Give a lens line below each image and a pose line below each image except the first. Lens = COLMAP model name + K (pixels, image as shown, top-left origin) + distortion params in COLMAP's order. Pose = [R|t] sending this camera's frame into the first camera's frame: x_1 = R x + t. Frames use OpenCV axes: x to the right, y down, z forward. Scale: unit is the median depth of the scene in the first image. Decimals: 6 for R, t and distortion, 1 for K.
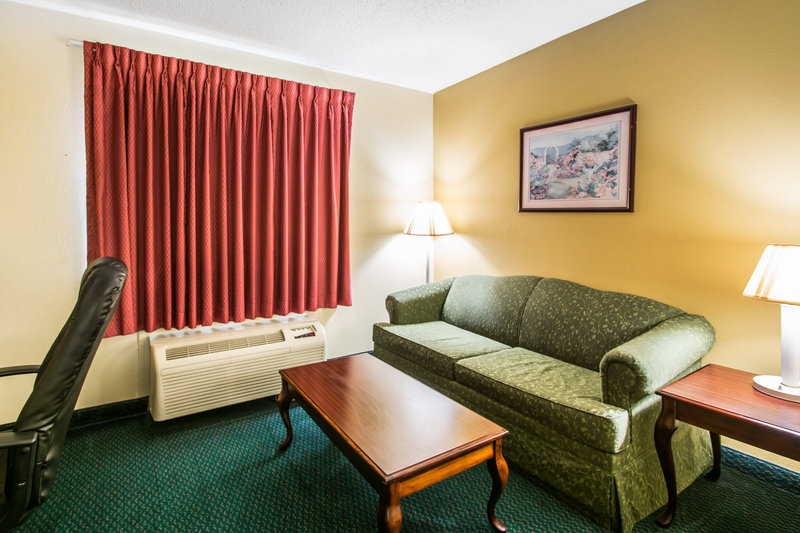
lens RADIAL K [[407.7, 0, 399.6], [0, 407.7, 240.6], [0, 0, 1]] dist [-0.001046, 0.000357]
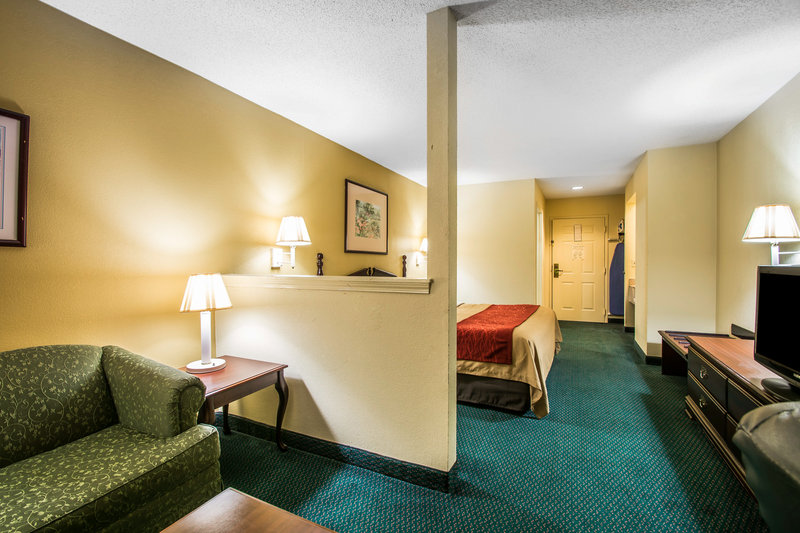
lens RADIAL K [[355.7, 0, 400.0], [0, 355.7, 266.5], [0, 0, 1]] dist [-0.000093, -0.000177]
pose [[-0.497420, -0.019790, 0.867284, -1.589311], [0.037645, 0.998306, 0.044370, -0.128846], [-0.866693, 0.054720, -0.495832, 2.703066]]
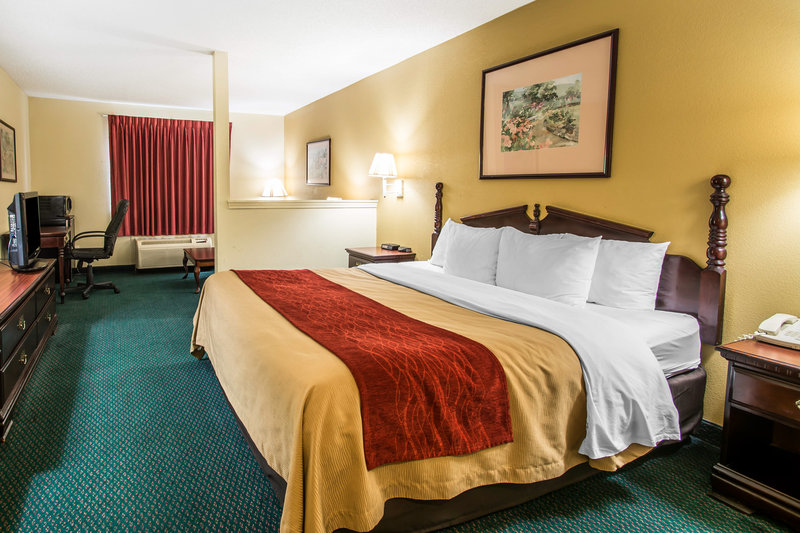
lens RADIAL K [[671.0, 0, 399.7], [0, 671.0, 256.4], [0, 0, 1]] dist [0.008213, -0.002562]
pose [[0.981716, 0.015128, -0.189749, 1.513977], [-0.004732, 0.998468, 0.055122, 0.105720], [0.190292, -0.053216, 0.980284, -2.349802]]
